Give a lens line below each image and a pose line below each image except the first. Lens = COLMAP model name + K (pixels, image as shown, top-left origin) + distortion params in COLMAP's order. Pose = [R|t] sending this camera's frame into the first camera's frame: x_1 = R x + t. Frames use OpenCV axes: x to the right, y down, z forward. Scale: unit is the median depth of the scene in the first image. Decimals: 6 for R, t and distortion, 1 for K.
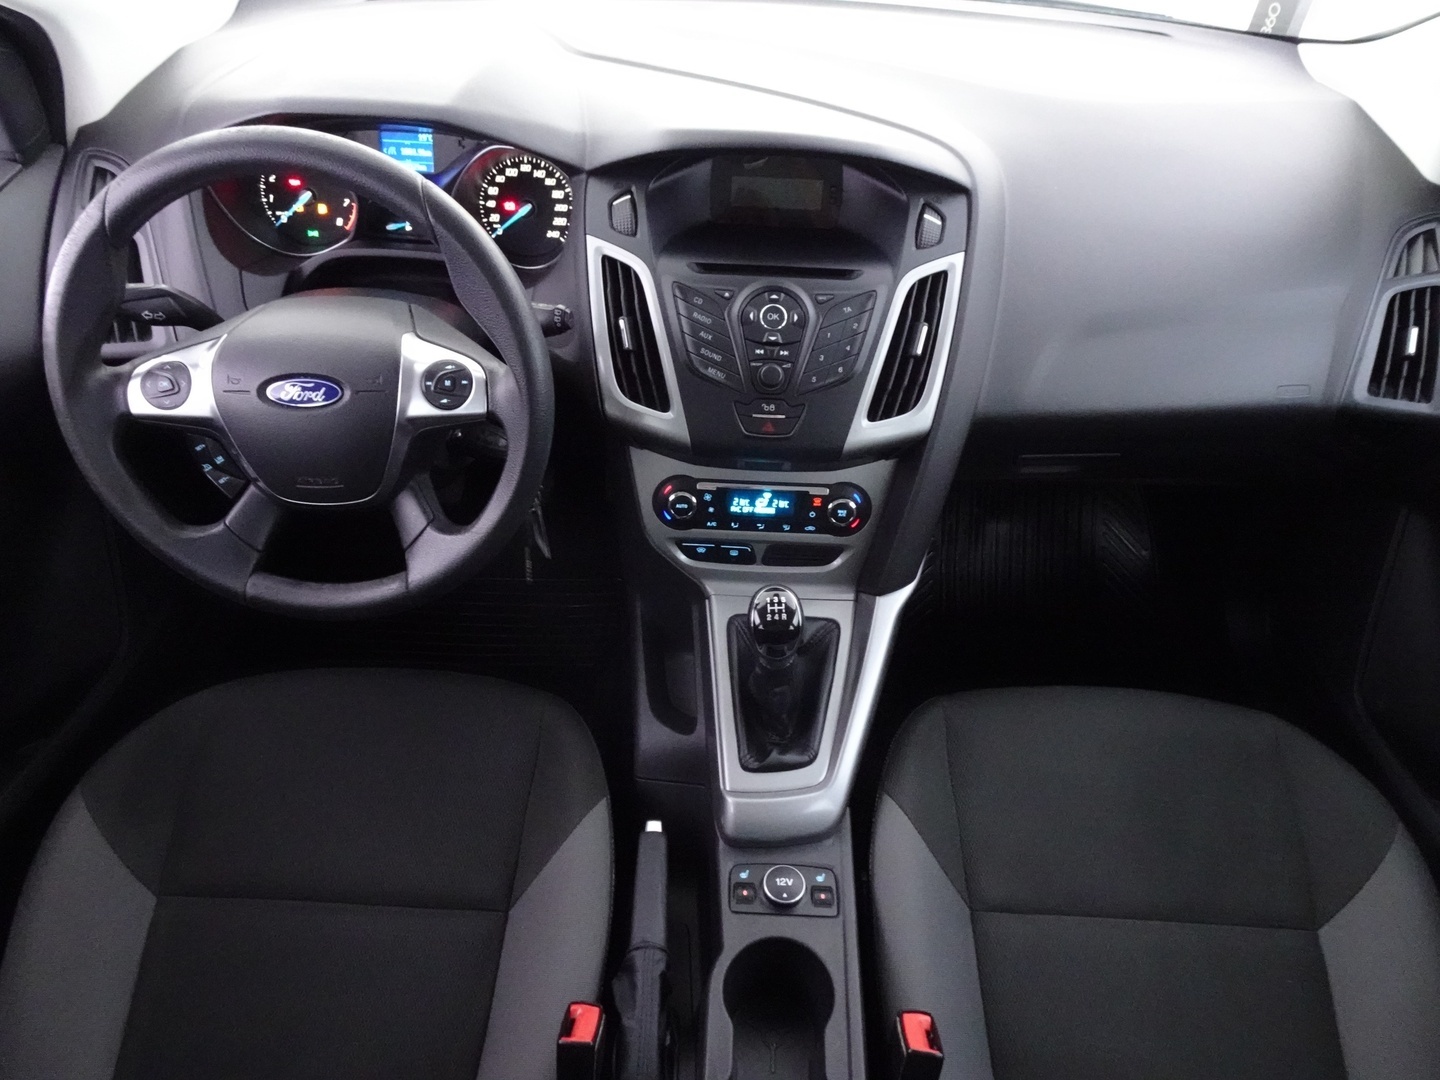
lens RADIAL K [[1012.6, 0, 724.3], [0, 1012.6, 537.4], [0, 0, 1]] dist [0.004478, 0.000500]
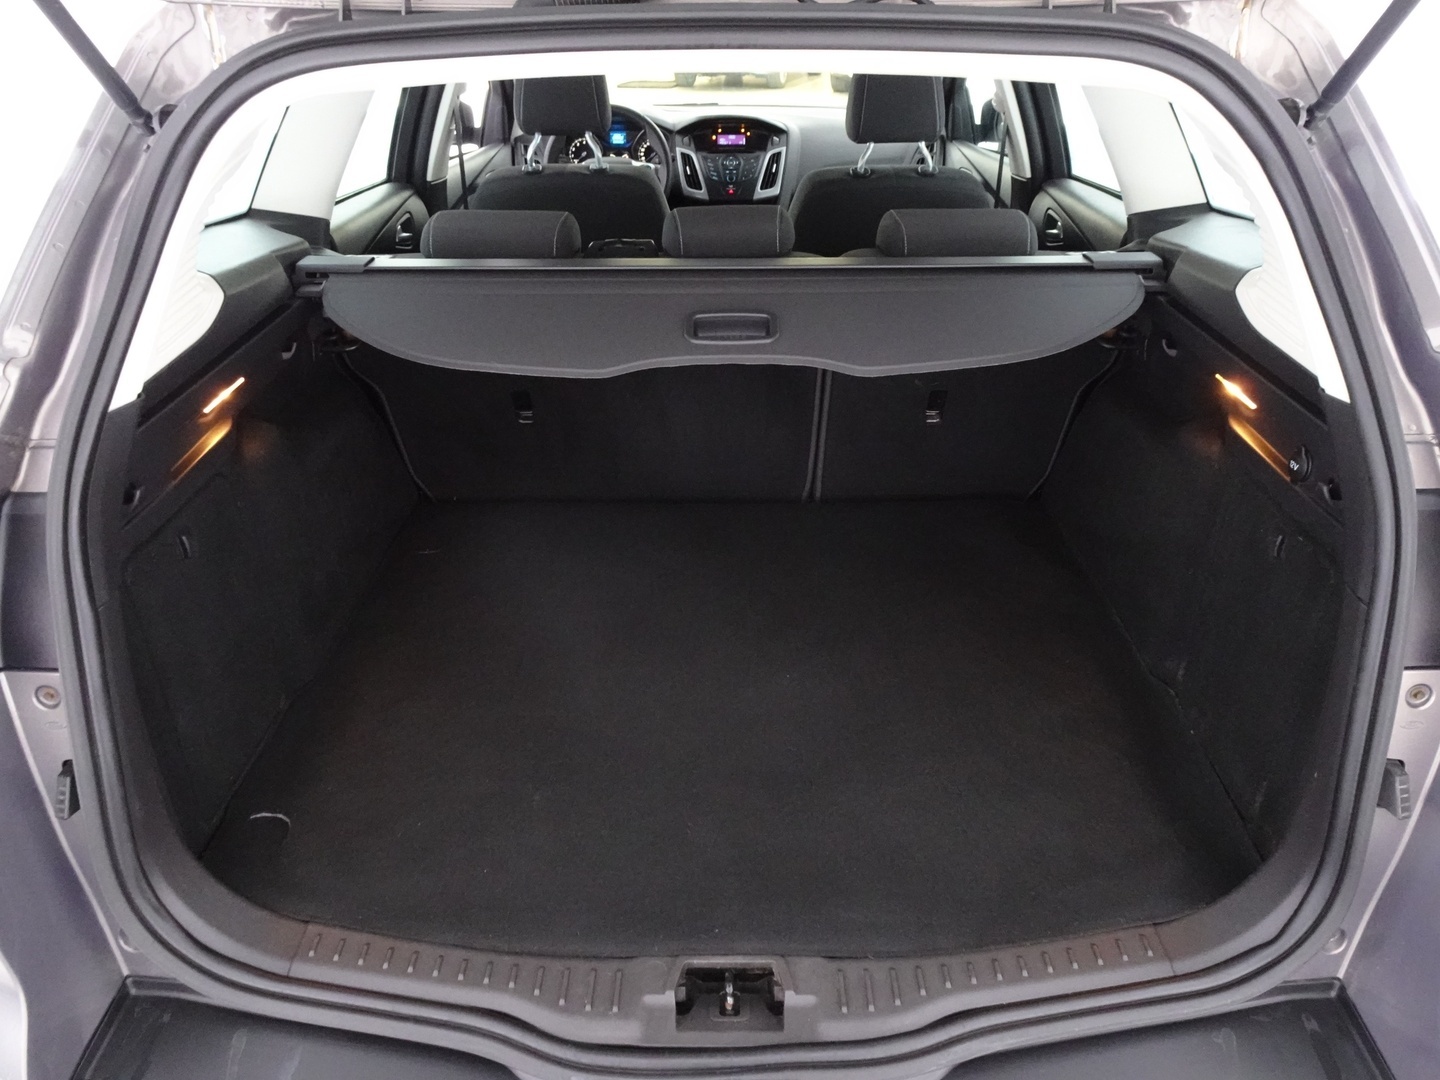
lens RADIAL K [[1012.6, 0, 721.4], [0, 1012.6, 536.0], [0, 0, 1]] dist [0.004478, 0.000500]
pose [[0.998843, -0.047817, -0.005134, -0.027158], [0.045345, 0.971966, -0.230708, 1.778891], [0.016022, 0.230208, 0.973010, -2.035209]]
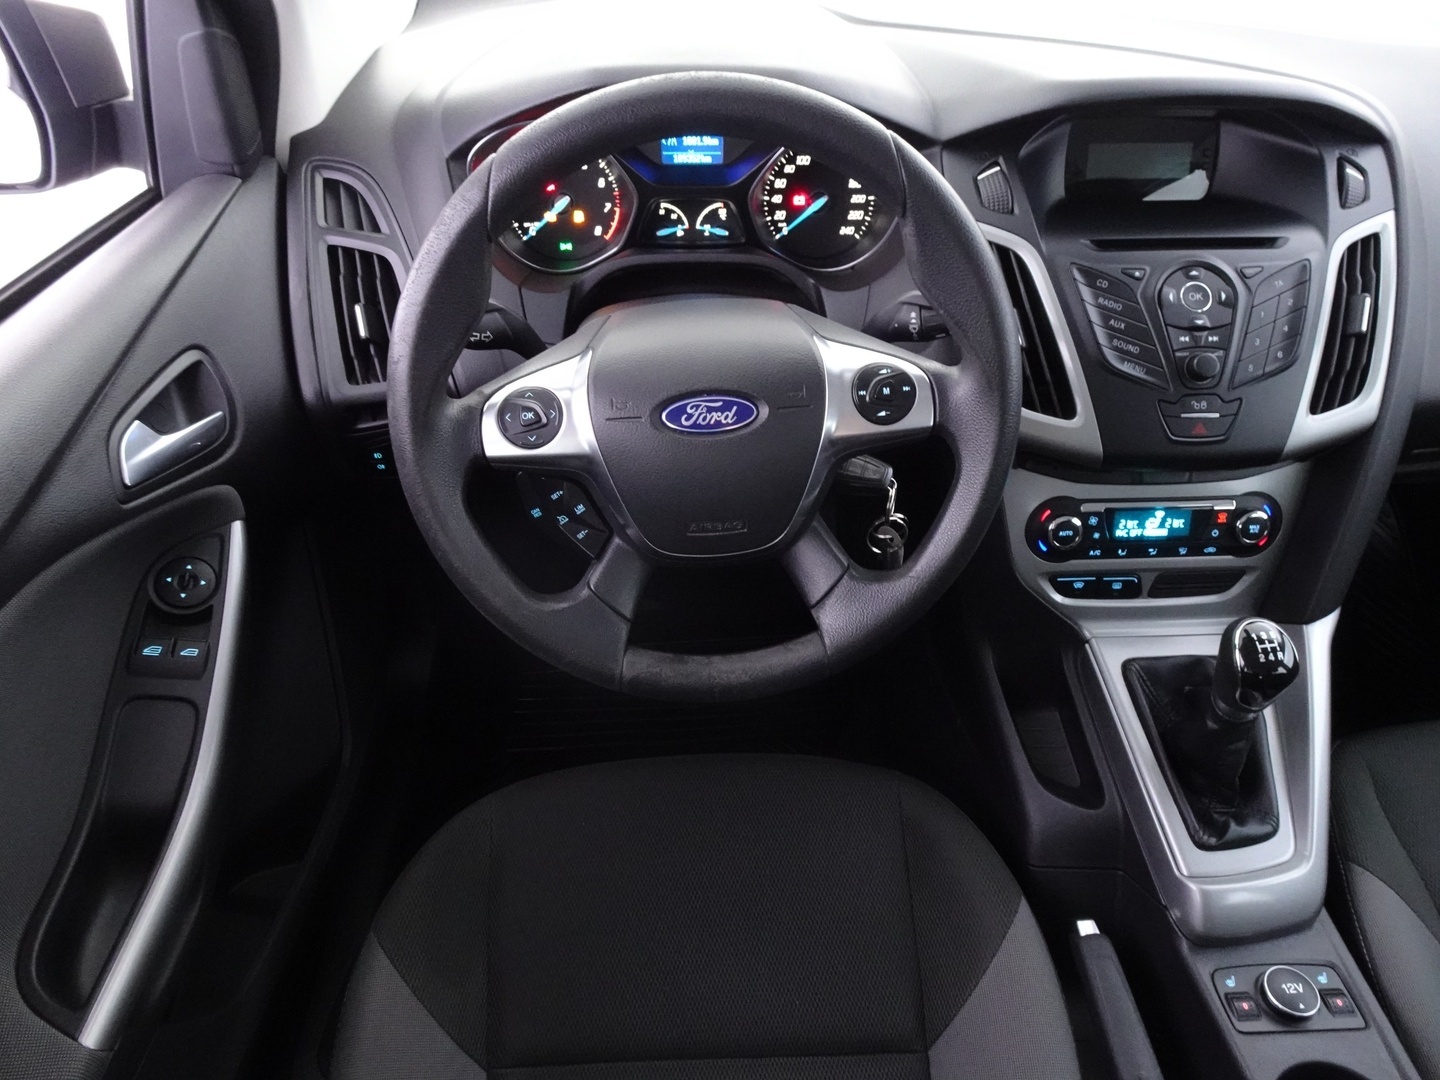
lens RADIAL K [[1012.6, 0, 713.4], [0, 1012.6, 538.8], [0, 0, 1]] dist [0.004478, 0.000500]
pose [[0.997012, -0.068549, 0.035609, -0.379051], [0.070232, 0.996356, -0.048400, -0.006803], [-0.032161, 0.050757, 0.998193, 0.185232]]
